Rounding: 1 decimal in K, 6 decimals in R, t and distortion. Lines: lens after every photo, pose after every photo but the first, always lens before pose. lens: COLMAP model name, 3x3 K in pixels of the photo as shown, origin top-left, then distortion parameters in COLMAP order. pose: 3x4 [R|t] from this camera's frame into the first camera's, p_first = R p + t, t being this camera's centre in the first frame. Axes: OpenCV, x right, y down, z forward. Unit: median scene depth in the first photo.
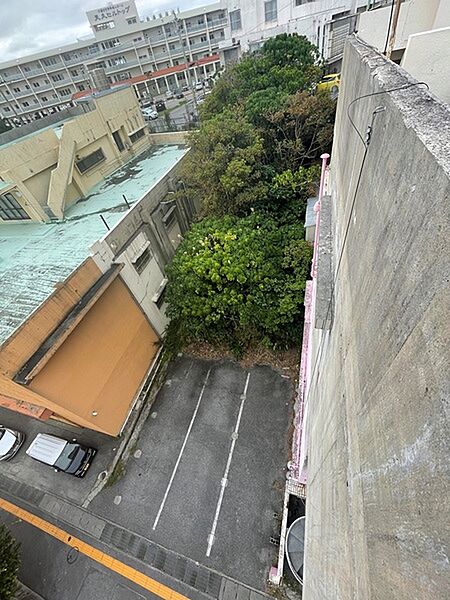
lens RADIAL K [[243.5, 0, 225.4], [0, 243.5, 300.5], [0, 0, 1]] dist [-0.002447, -0.000285]
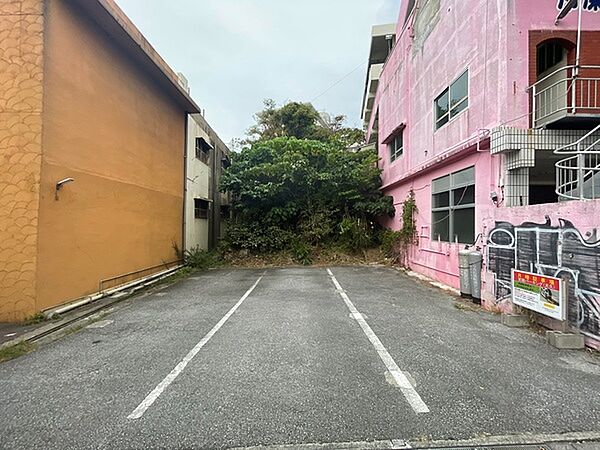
lens RADIAL K [[243.5, 0, 300.0], [0, 243.5, 225.3], [0, 0, 1]] dist [-0.002447, -0.000285]
pose [[0.946052, 0.191922, 0.261058, -0.241826], [0.070080, 0.665427, -0.743166, 0.979272], [-0.316345, 0.721369, 0.616079, 0.693886]]
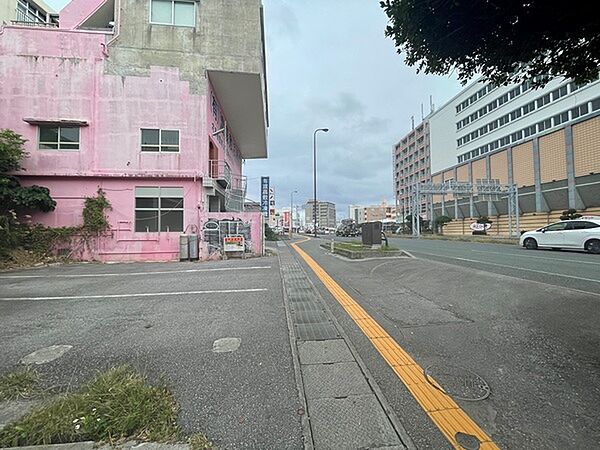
lens RADIAL K [[243.5, 0, 300.5], [0, 243.5, 224.9], [0, 0, 1]] dist [-0.002447, -0.000285]
pose [[-0.369201, 0.219240, 0.903119, -0.784844], [0.732569, 0.666630, 0.137648, 0.821411], [-0.571869, 0.712417, -0.406729, 1.049542]]
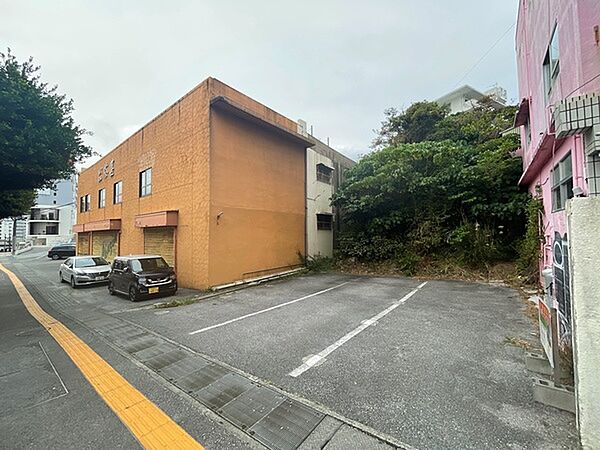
lens RADIAL K [[243.5, 0, 300.3], [0, 243.5, 225.2], [0, 0, 1]] dist [-0.002447, -0.000285]
pose [[0.911993, 0.157881, -0.378606, 0.021294], [-0.384653, 0.649804, -0.655589, 1.007685], [0.142515, 0.743525, 0.653346, 0.583410]]
